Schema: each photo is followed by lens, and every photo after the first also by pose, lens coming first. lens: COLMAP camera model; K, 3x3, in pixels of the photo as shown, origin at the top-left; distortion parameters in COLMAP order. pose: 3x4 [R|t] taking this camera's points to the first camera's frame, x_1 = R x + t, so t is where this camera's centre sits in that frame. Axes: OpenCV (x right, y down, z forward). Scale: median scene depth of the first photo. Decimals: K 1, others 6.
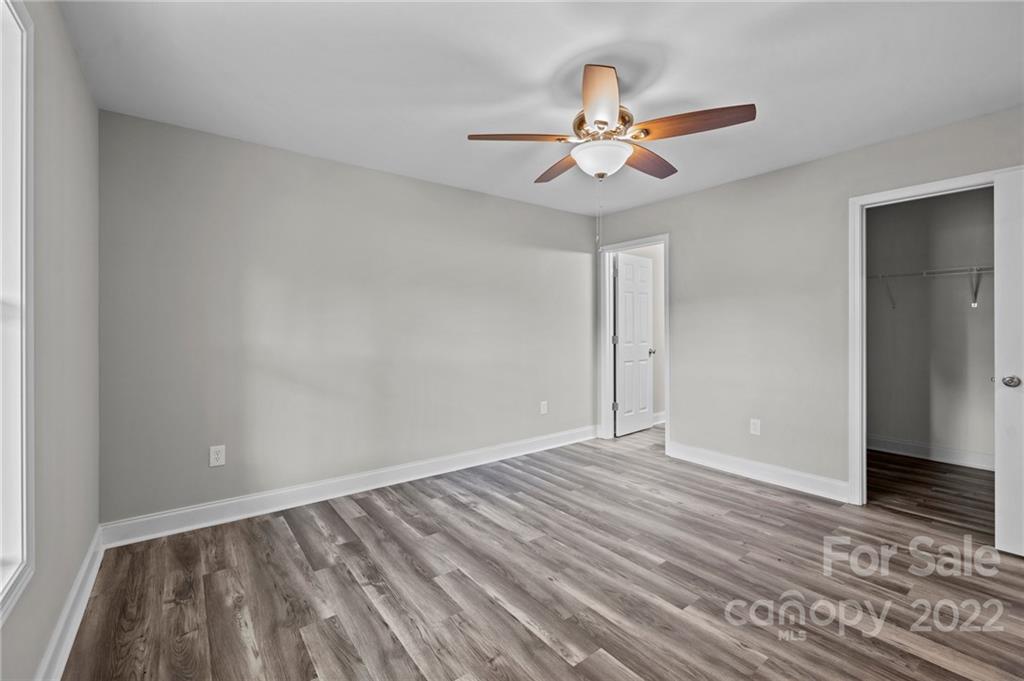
lens RADIAL K [[435.4, 0, 509.3], [0, 435.4, 330.9], [0, 0, 1]] dist [0.001114, -0.000707]
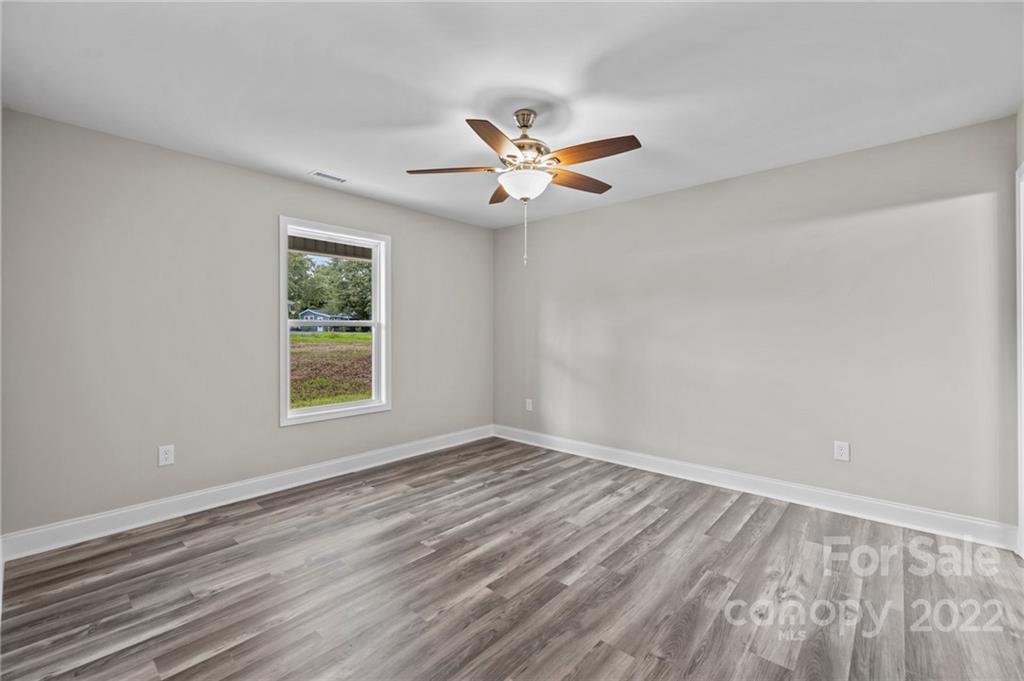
lens RADIAL K [[435.4, 0, 507.2], [0, 435.4, 332.8], [0, 0, 1]] dist [0.001114, -0.000707]
pose [[0.191967, 0.003507, -0.981395, 1.035168], [-0.008051, 0.999966, 0.001999, -0.006450], [0.981368, 0.007517, 0.191989, 0.579430]]
